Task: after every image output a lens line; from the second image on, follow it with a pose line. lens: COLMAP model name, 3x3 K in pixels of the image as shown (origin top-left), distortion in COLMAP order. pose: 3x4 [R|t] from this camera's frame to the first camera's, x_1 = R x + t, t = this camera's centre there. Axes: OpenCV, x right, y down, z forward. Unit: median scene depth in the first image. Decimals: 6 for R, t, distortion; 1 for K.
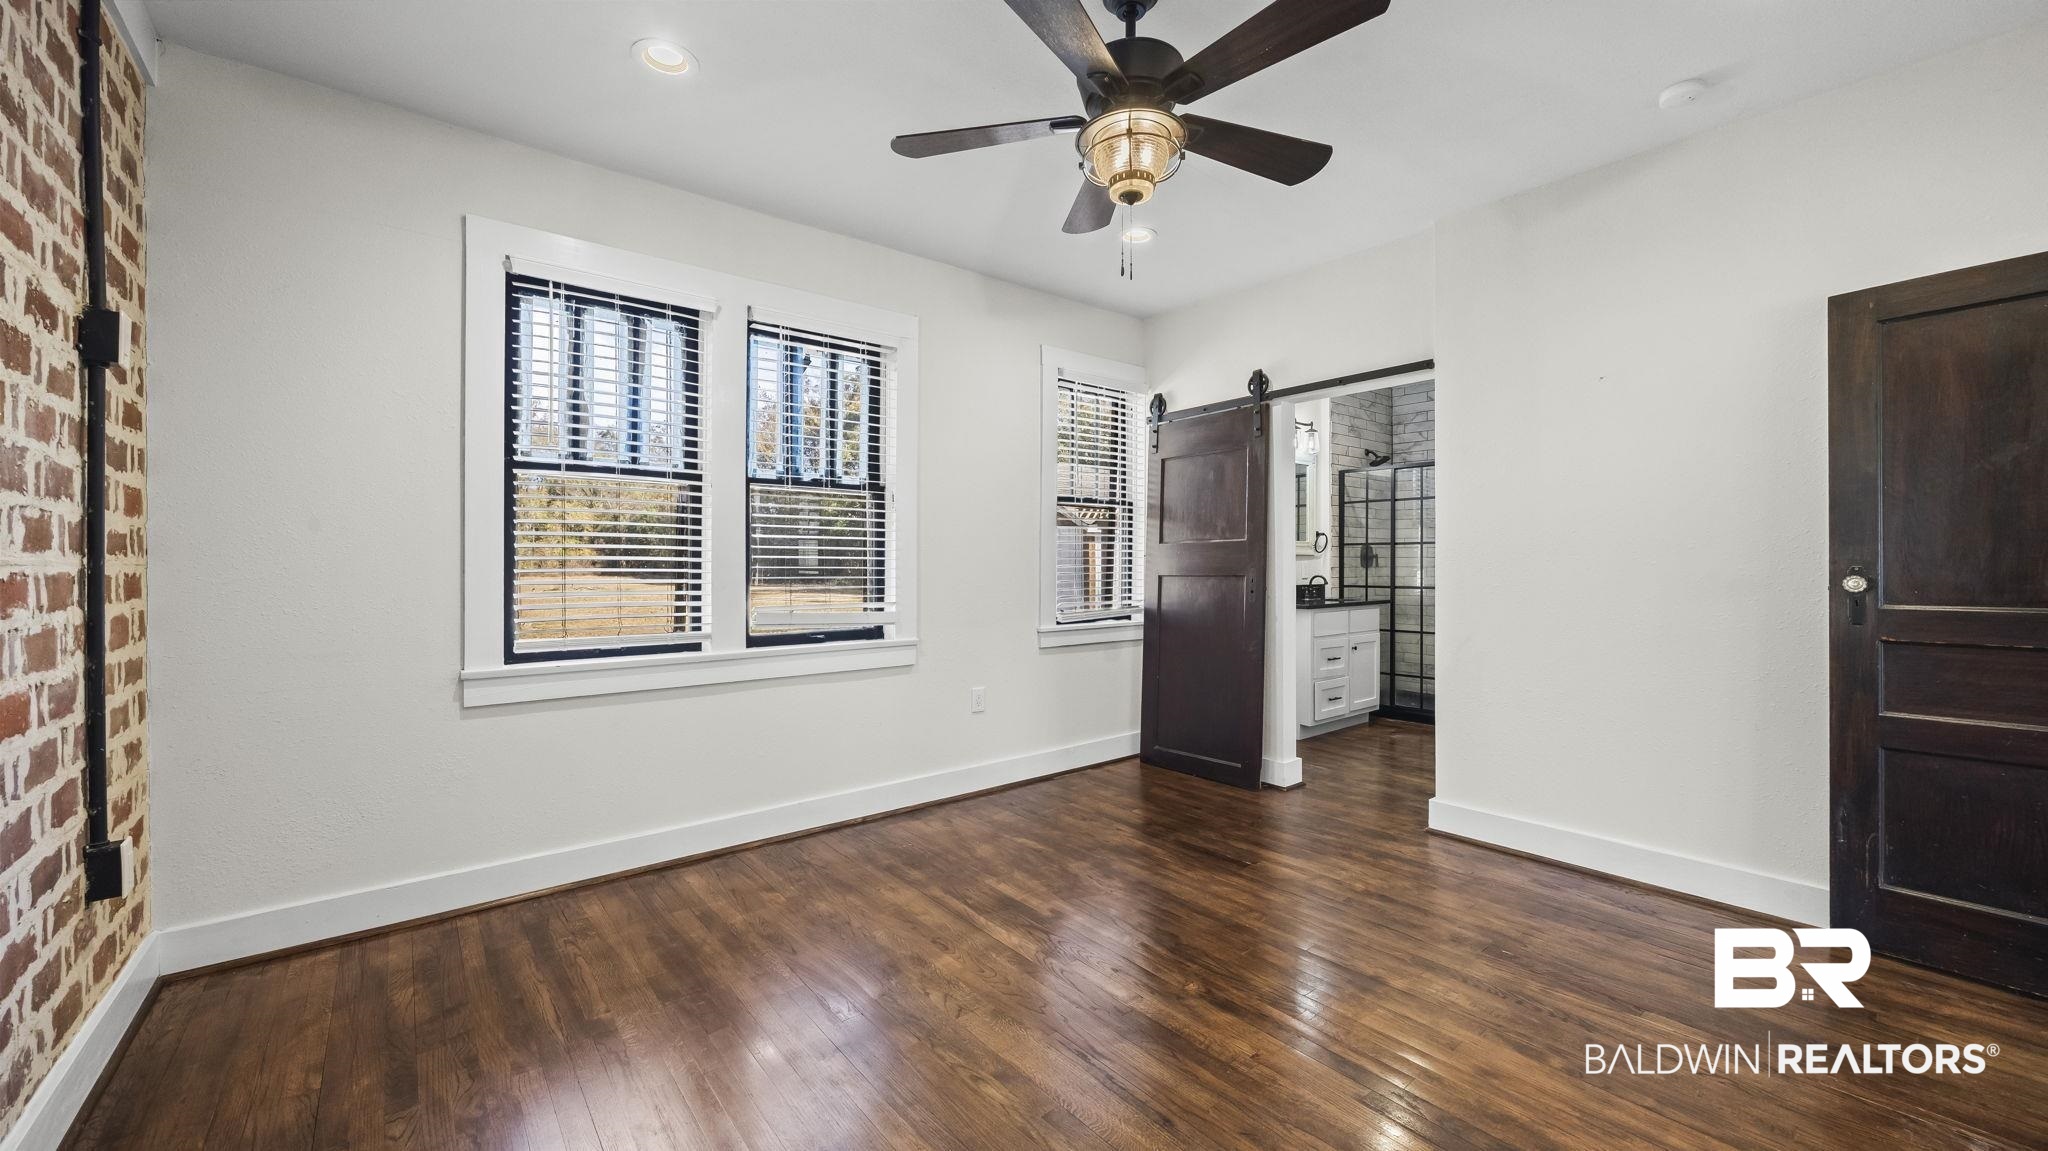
lens RADIAL K [[775.9, 0, 1031.6], [0, 775.9, 566.2], [0, 0, 1]] dist [0.000088, 0.000045]
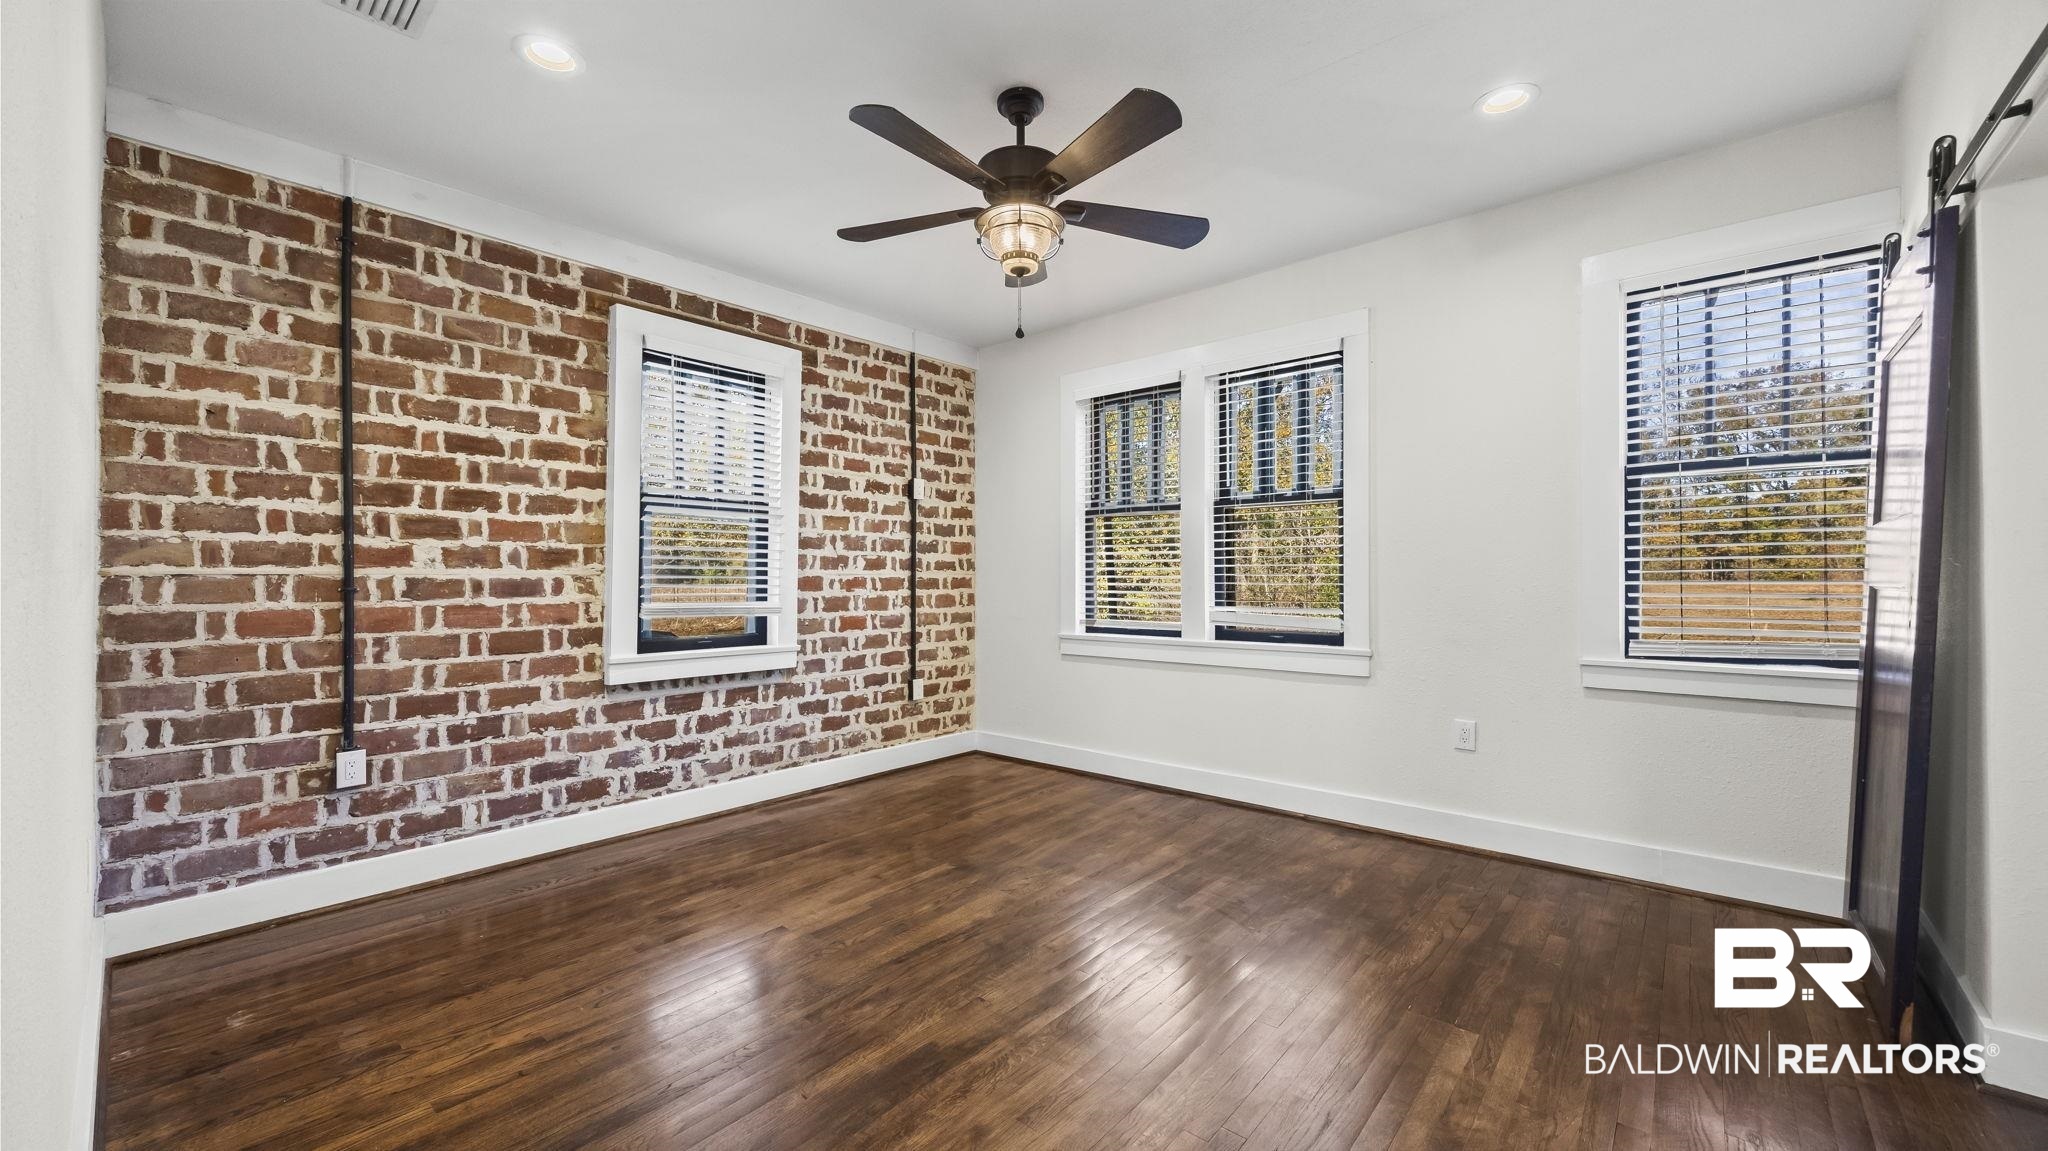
lens RADIAL K [[775.9, 0, 1031.6], [0, 775.9, 566.2], [0, 0, 1]] dist [0.000088, 0.000045]
pose [[0.174881, -0.016304, -0.984455, 0.867109], [0.000801, 0.999865, -0.016417, 0.008992], [0.984589, 0.002082, 0.174870, 0.532258]]
